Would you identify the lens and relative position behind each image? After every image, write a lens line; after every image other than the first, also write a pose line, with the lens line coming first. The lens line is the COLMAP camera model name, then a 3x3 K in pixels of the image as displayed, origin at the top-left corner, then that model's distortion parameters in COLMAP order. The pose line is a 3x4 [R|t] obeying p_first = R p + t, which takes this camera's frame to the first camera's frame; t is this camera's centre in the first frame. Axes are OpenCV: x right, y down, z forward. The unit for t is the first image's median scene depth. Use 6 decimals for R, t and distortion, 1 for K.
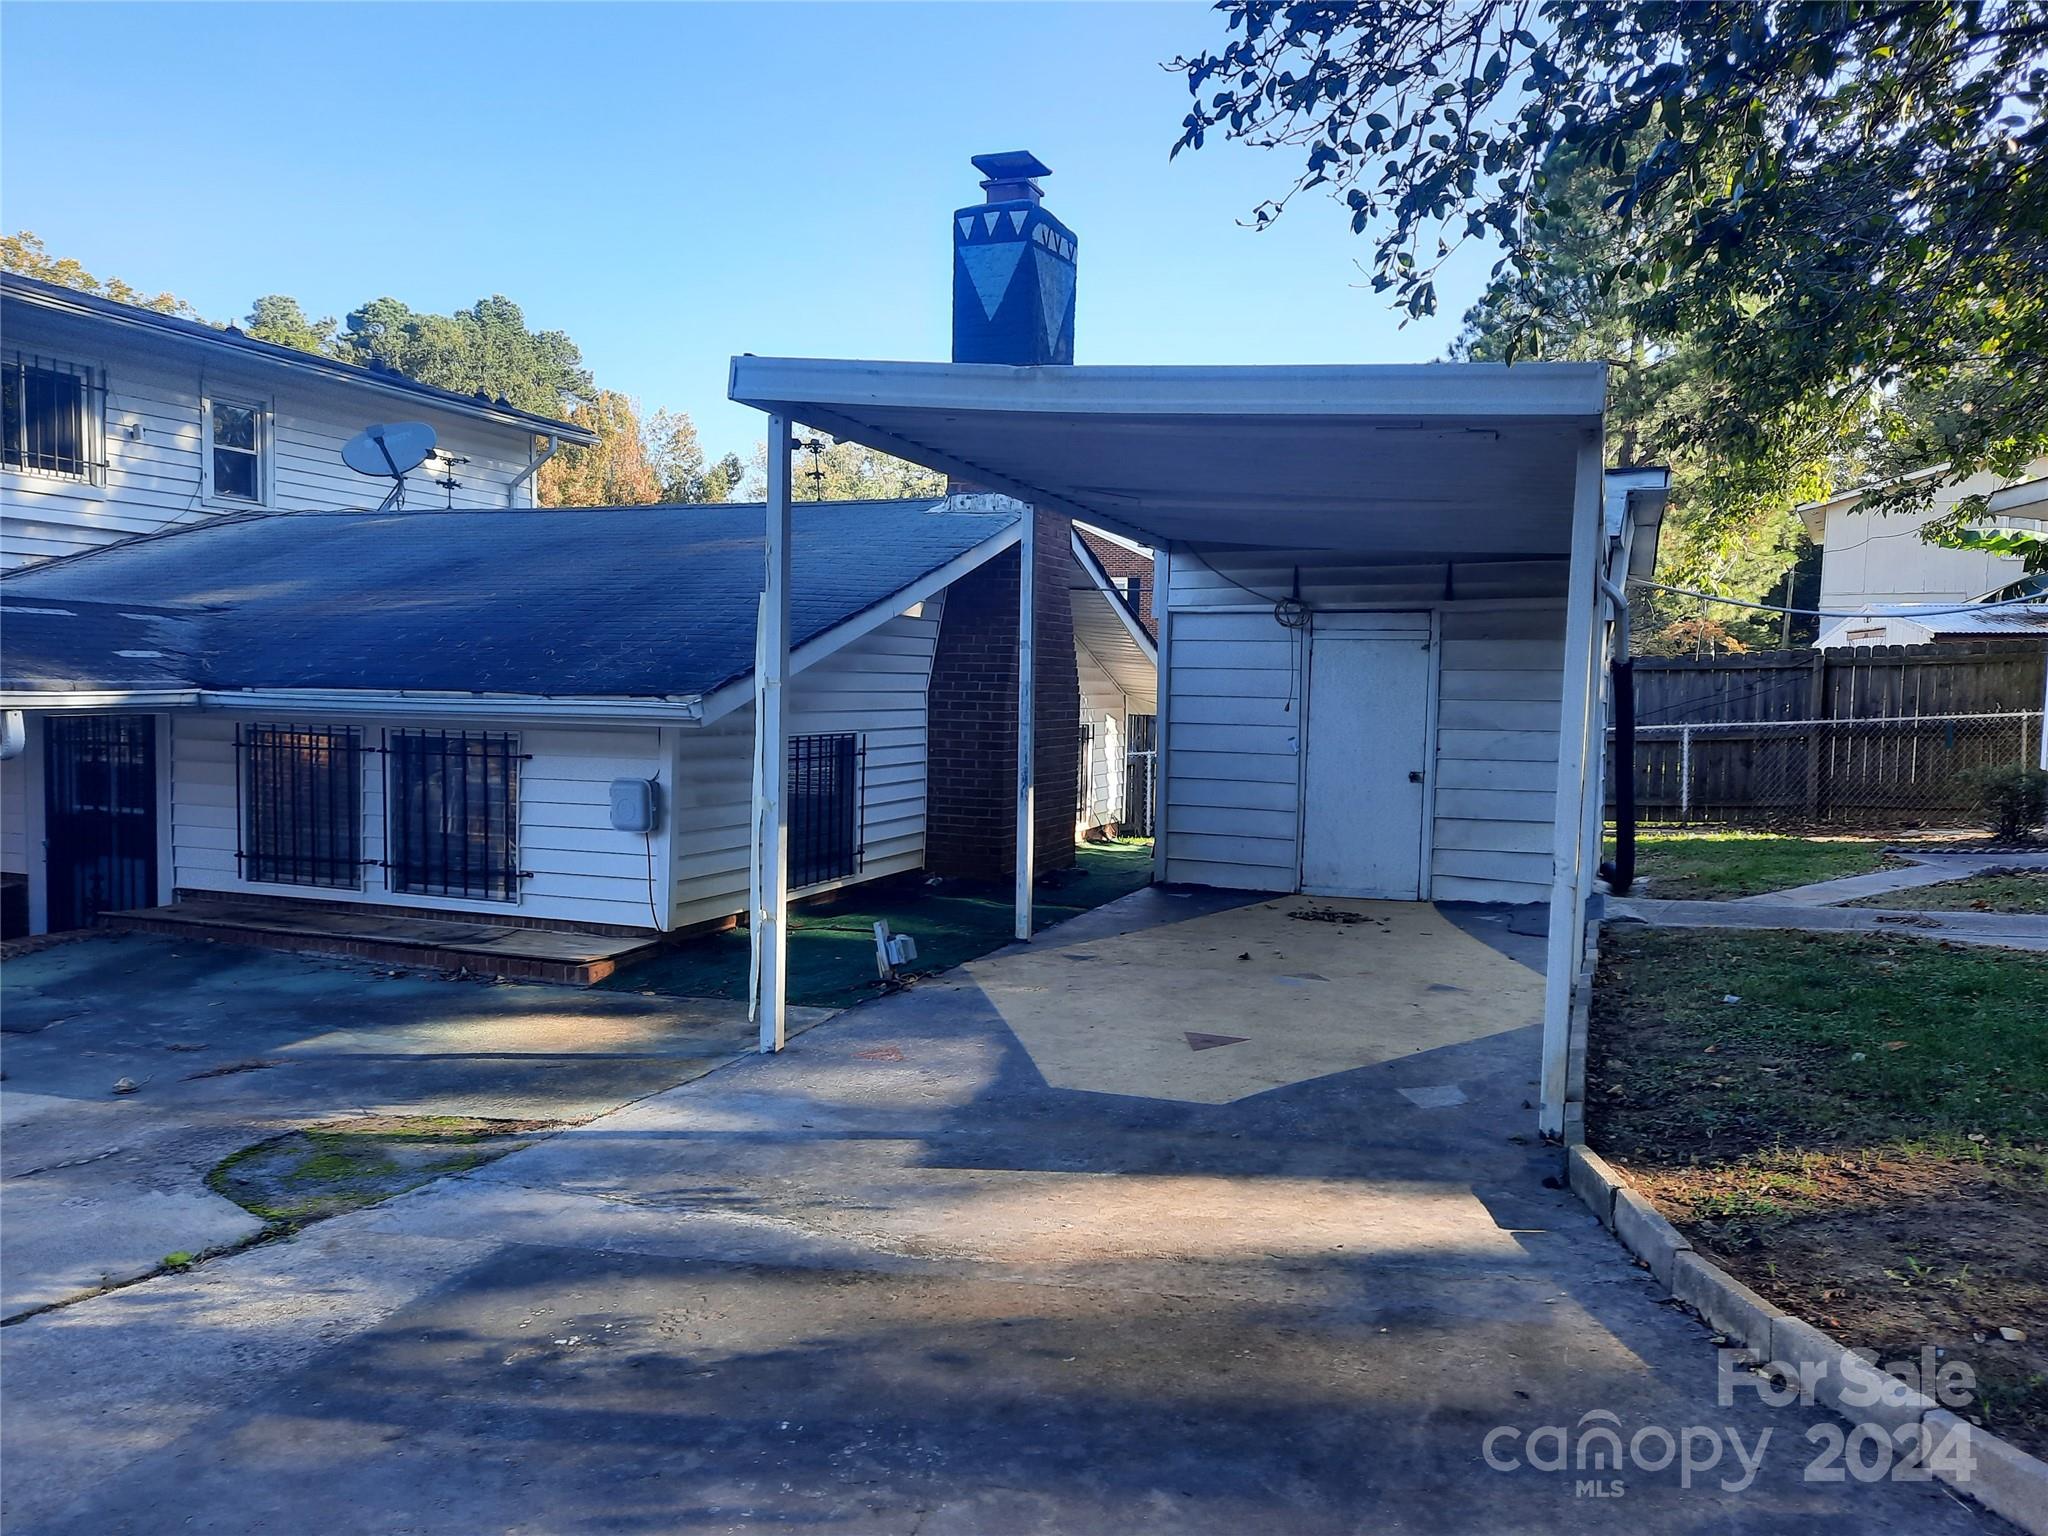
lens RADIAL K [[1428.2, 0, 1022.8], [0, 1428.2, 741.9], [0, 0, 1]] dist [0.060893, -0.050601]
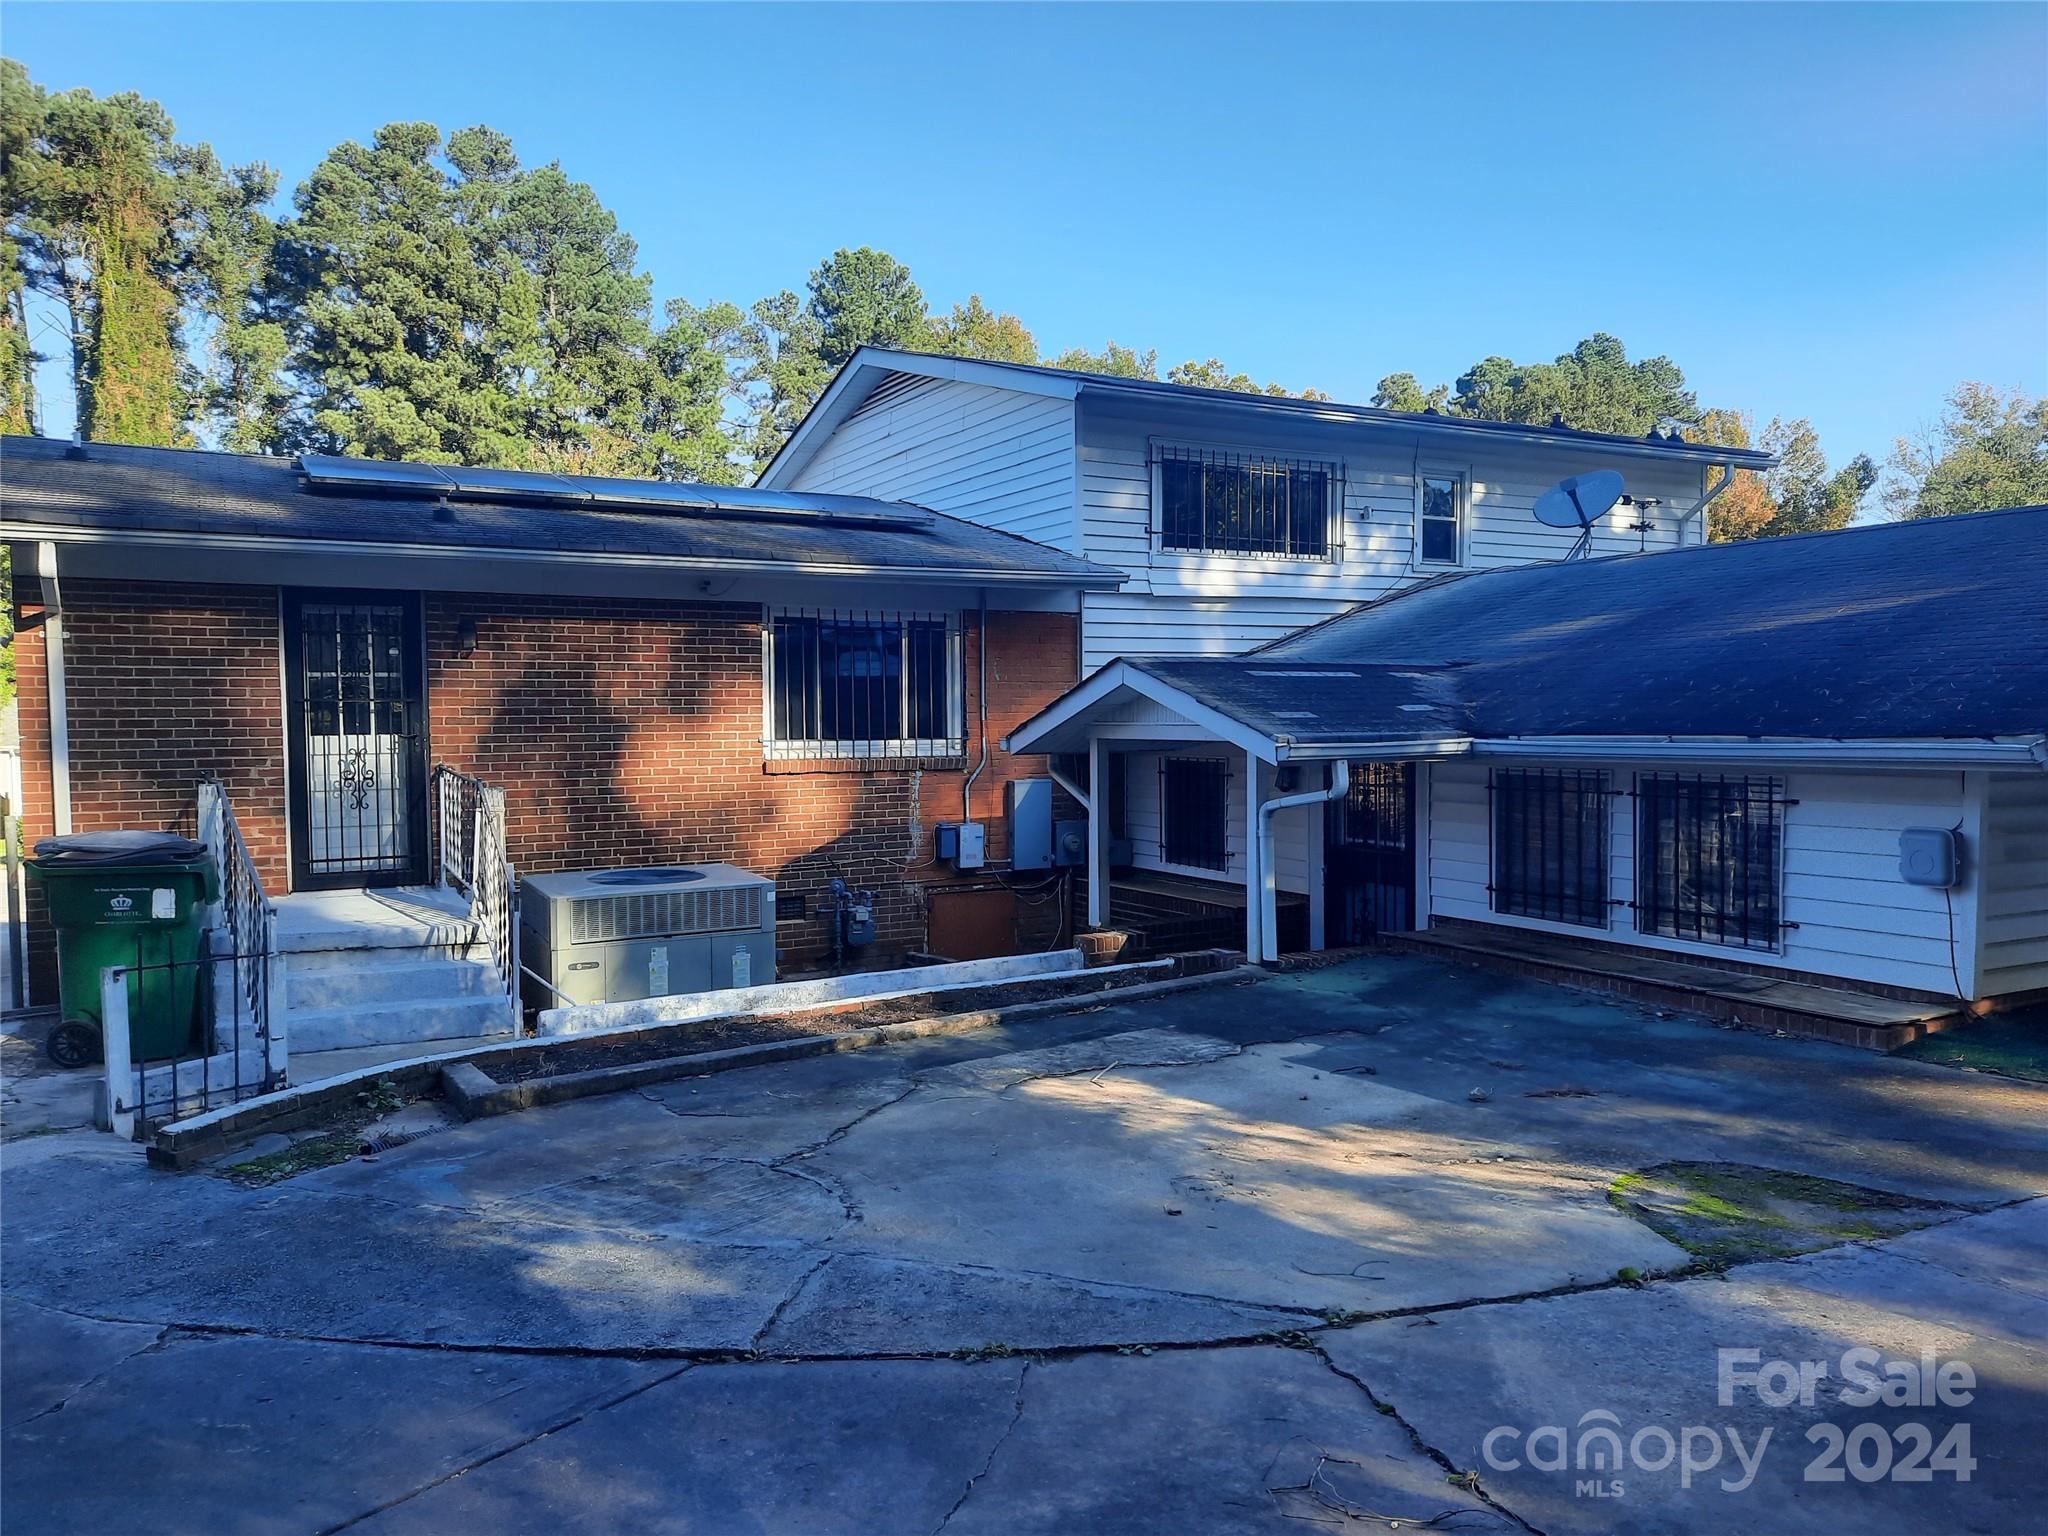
lens RADIAL K [[1428.2, 0, 1022.8], [0, 1428.2, 741.9], [0, 0, 1]] dist [0.060893, -0.050601]
pose [[0.786039, -0.015238, -0.617989, -0.148196], [0.001689, 0.999745, -0.022502, -0.008549], [0.618175, 0.016643, 0.785864, -0.072397]]
